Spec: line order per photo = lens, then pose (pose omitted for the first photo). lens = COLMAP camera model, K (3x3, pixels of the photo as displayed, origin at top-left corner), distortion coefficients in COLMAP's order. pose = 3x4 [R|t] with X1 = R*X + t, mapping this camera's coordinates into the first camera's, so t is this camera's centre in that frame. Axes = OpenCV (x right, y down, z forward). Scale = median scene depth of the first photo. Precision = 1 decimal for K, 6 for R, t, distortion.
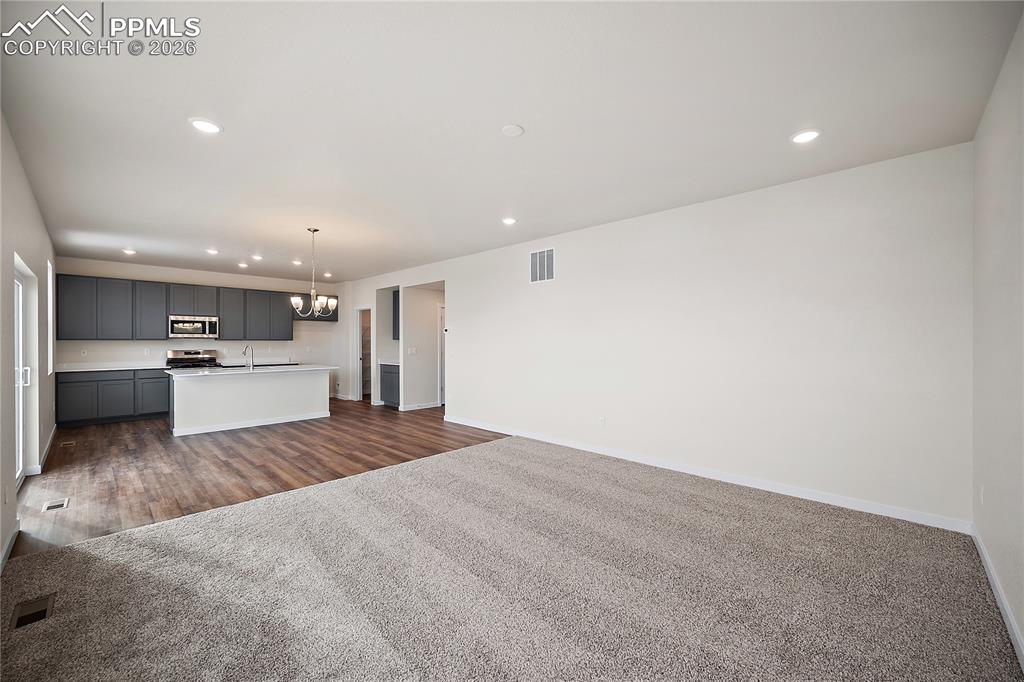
lens RADIAL K [[404.1, 0, 511.0], [0, 404.1, 342.2], [0, 0, 1]] dist [-0.001288, -0.000254]
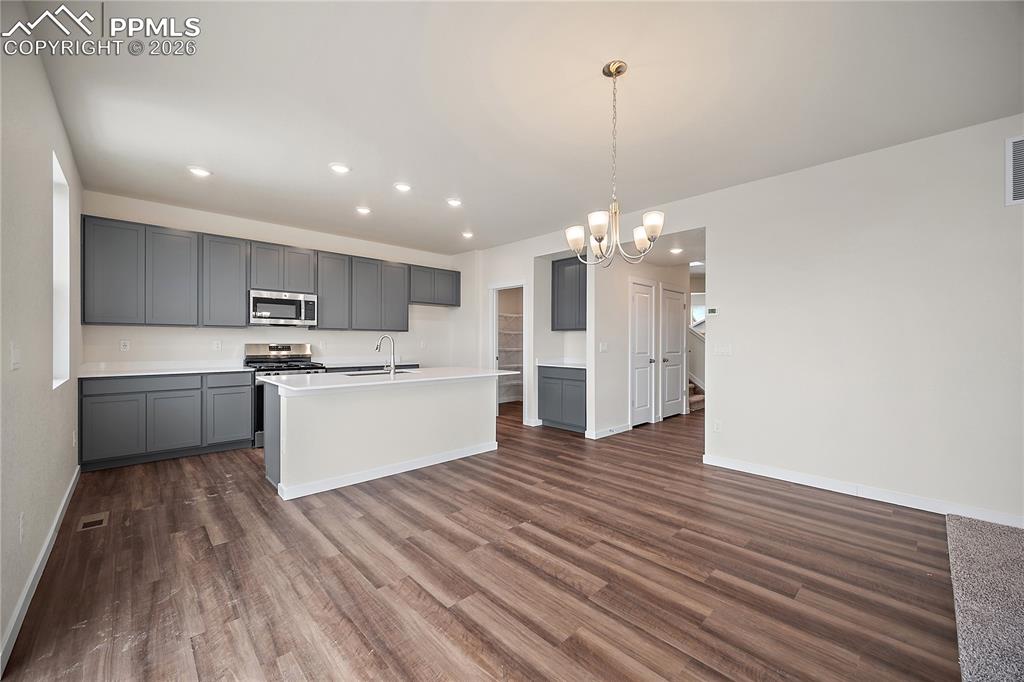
lens RADIAL K [[399.8, 0, 512.0], [0, 399.8, 341.0], [0, 0, 1]] dist [-0.003692, 0.000130]
pose [[0.998916, 0.003529, -0.046409, -0.423955], [-0.003679, 0.999988, -0.003160, 0.017638], [0.046398, 0.003327, 0.998918, 0.403758]]
